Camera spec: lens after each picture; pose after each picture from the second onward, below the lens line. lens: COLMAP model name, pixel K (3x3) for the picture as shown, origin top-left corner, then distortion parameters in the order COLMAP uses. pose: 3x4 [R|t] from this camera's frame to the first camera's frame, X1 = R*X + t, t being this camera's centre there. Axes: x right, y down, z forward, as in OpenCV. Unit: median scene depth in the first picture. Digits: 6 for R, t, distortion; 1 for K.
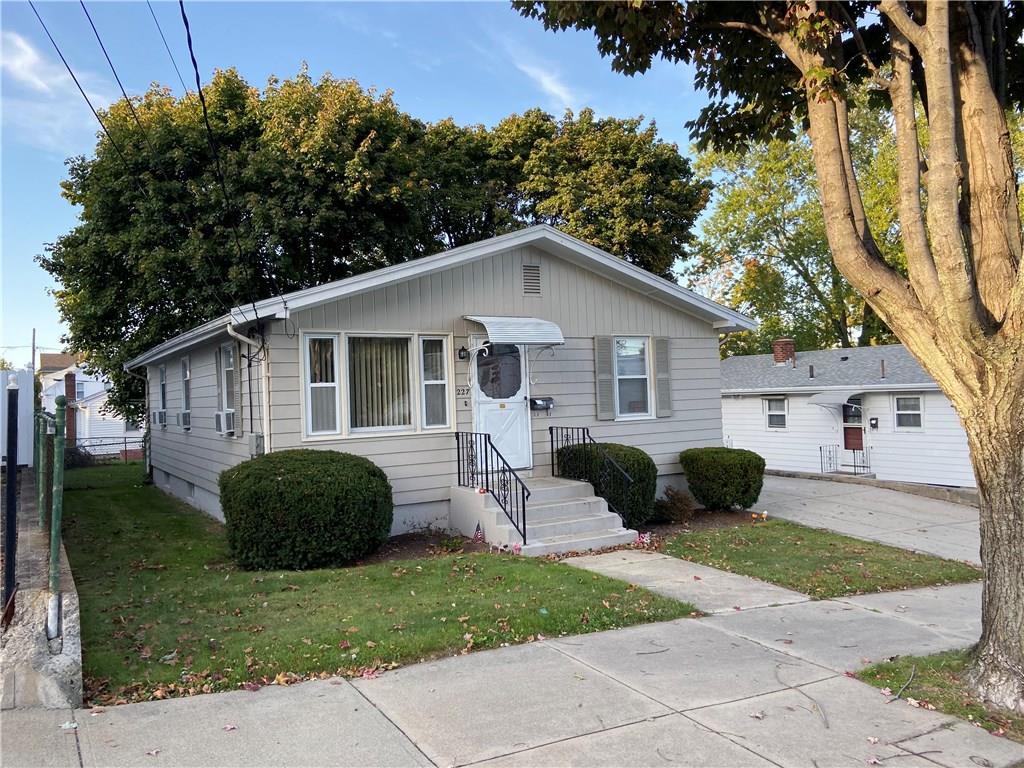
lens RADIAL K [[762.5, 0, 512.6], [0, 762.5, 382.5], [0, 0, 1]] dist [0.103882, -0.118163]
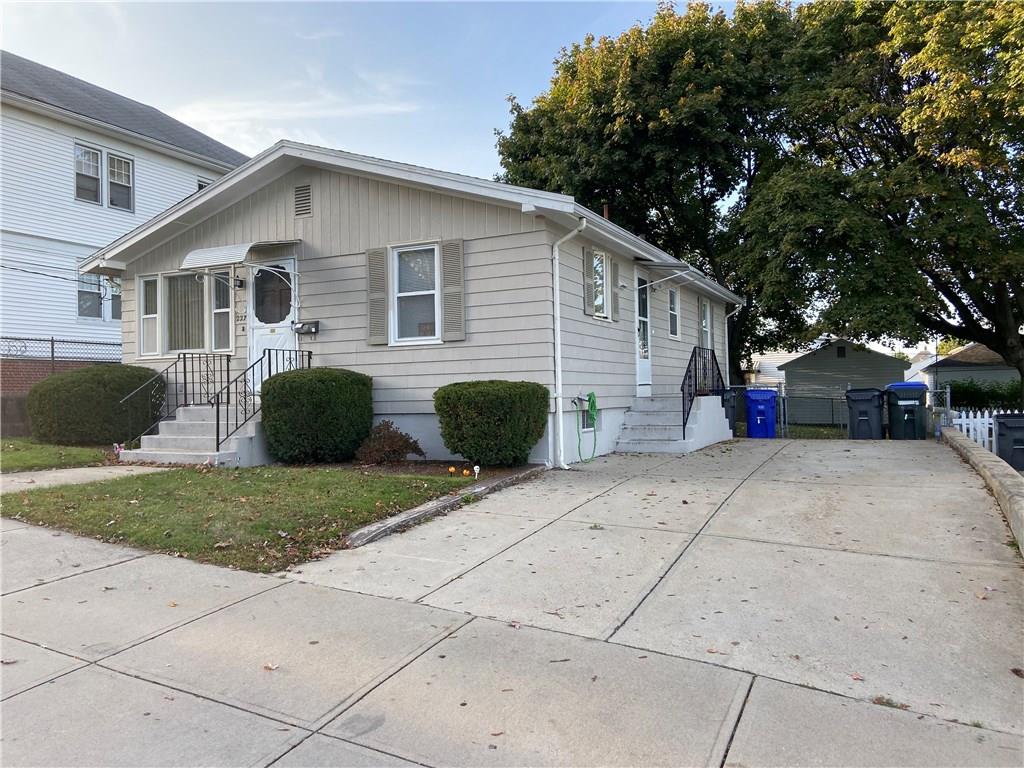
lens RADIAL K [[762.5, 0, 510.1], [0, 762.5, 382.0], [0, 0, 1]] dist [0.103882, -0.118163]
pose [[0.556673, 0.012942, -0.830631, 1.002035], [0.016054, 0.999524, 0.026333, 0.075843], [0.830577, -0.027994, 0.556200, 0.674517]]
